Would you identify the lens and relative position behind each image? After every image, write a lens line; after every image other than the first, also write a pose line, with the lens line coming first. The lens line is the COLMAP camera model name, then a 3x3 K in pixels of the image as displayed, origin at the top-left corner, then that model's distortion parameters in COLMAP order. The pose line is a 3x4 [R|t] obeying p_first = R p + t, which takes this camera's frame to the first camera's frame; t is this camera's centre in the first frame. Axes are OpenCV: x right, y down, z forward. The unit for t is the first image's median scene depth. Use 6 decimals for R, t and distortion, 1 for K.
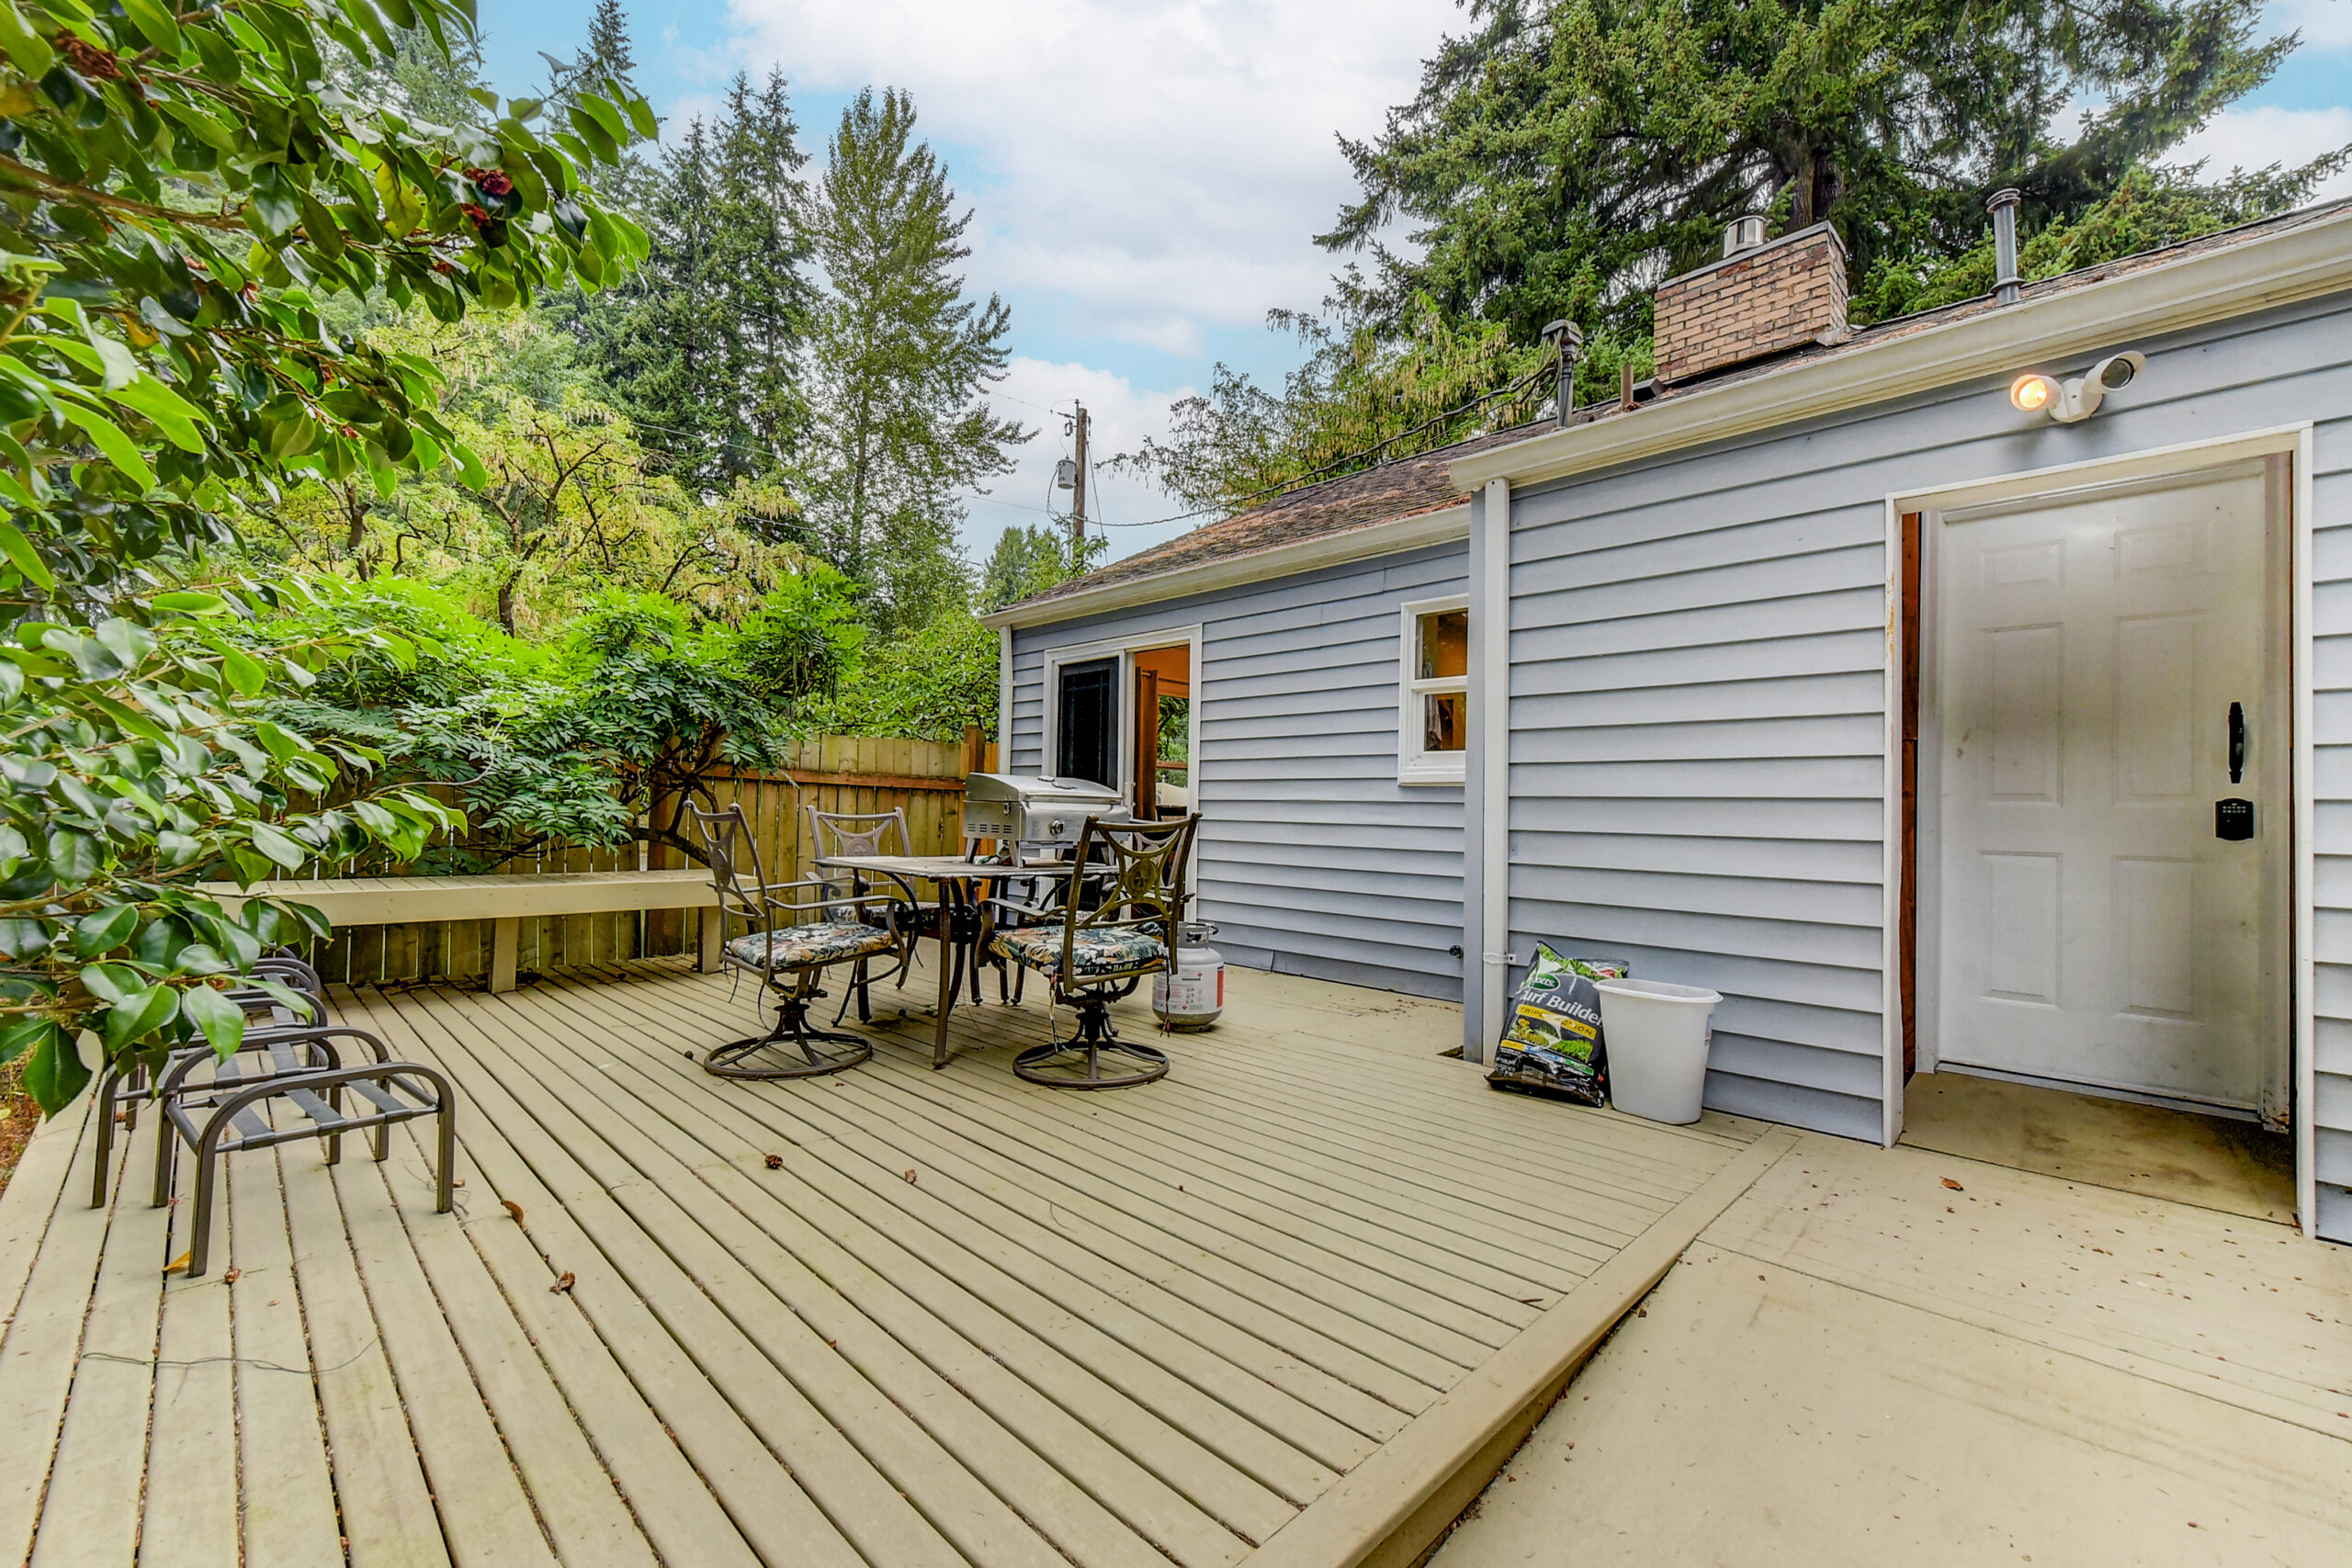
lens RADIAL K [[966.0, 0, 1184.0], [0, 966.0, 749.4], [0, 0, 1]] dist [0.001844, 0.000197]
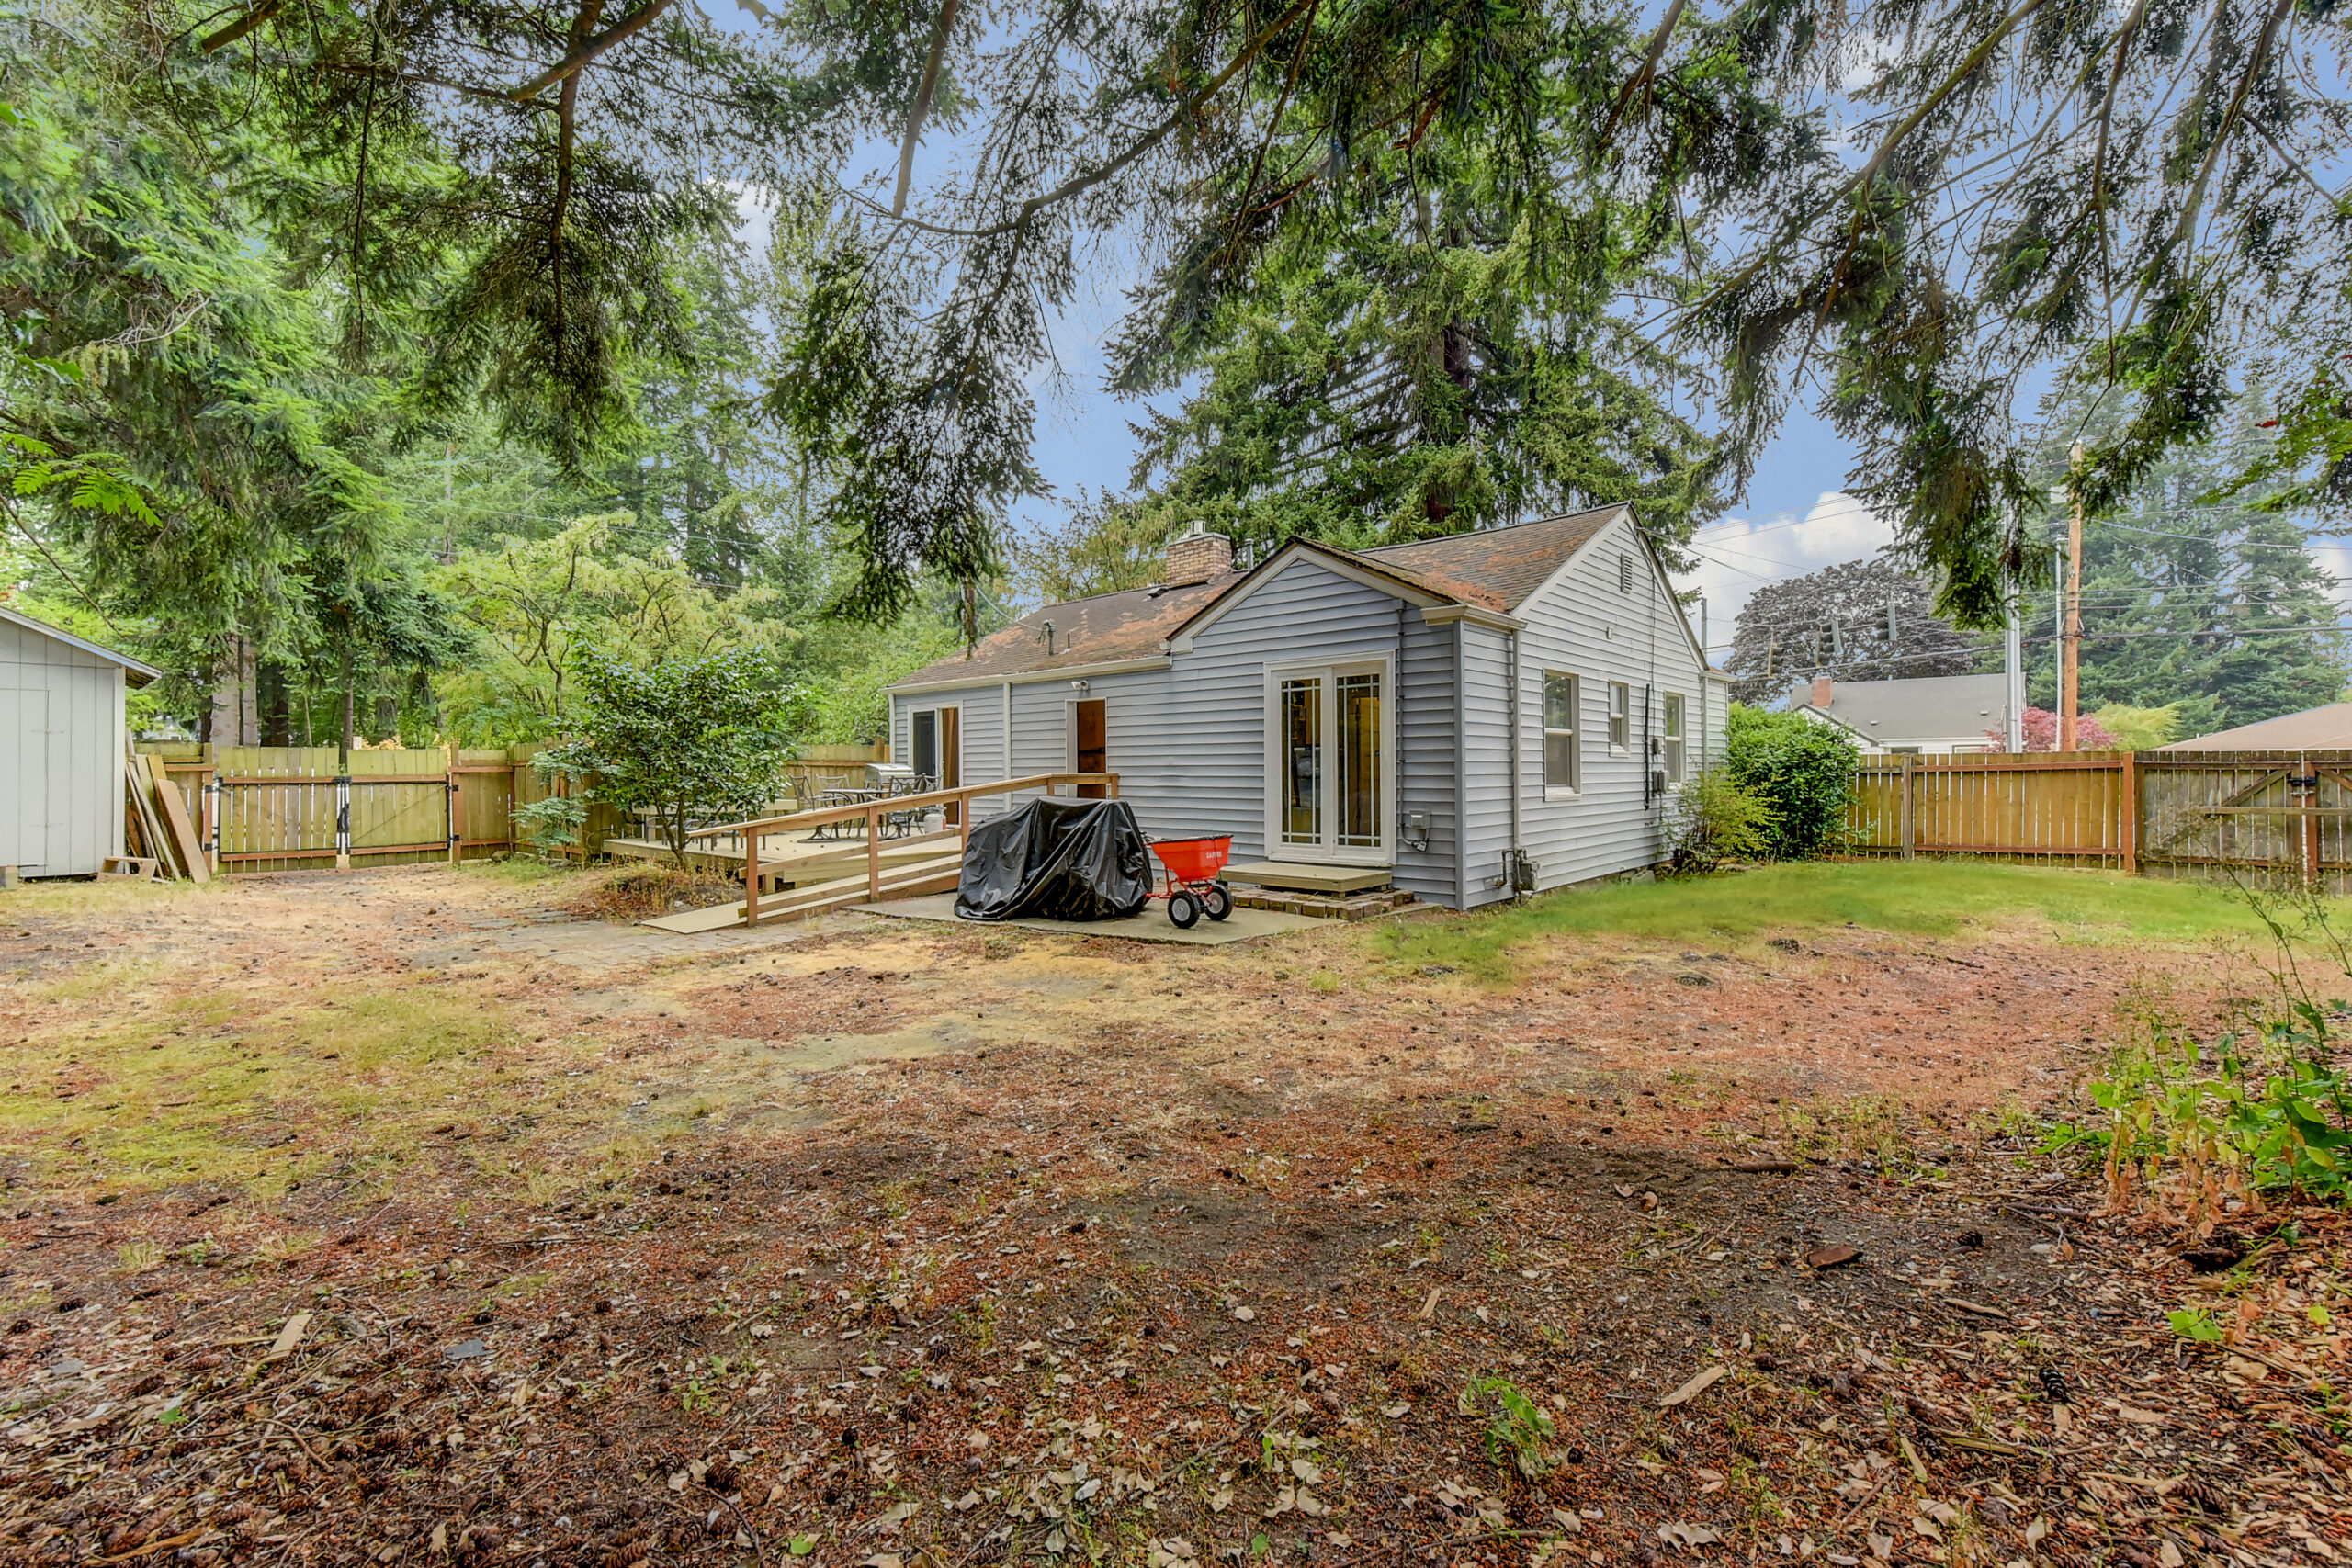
lens RADIAL K [[966.0, 0, 1184.0], [0, 966.0, 749.4], [0, 0, 1]] dist [0.001844, 0.000197]
pose [[0.998544, -0.019793, 0.050178, 0.230280], [0.017553, 0.998846, 0.044709, -0.049455], [-0.051005, -0.043763, 0.997739, -0.783947]]
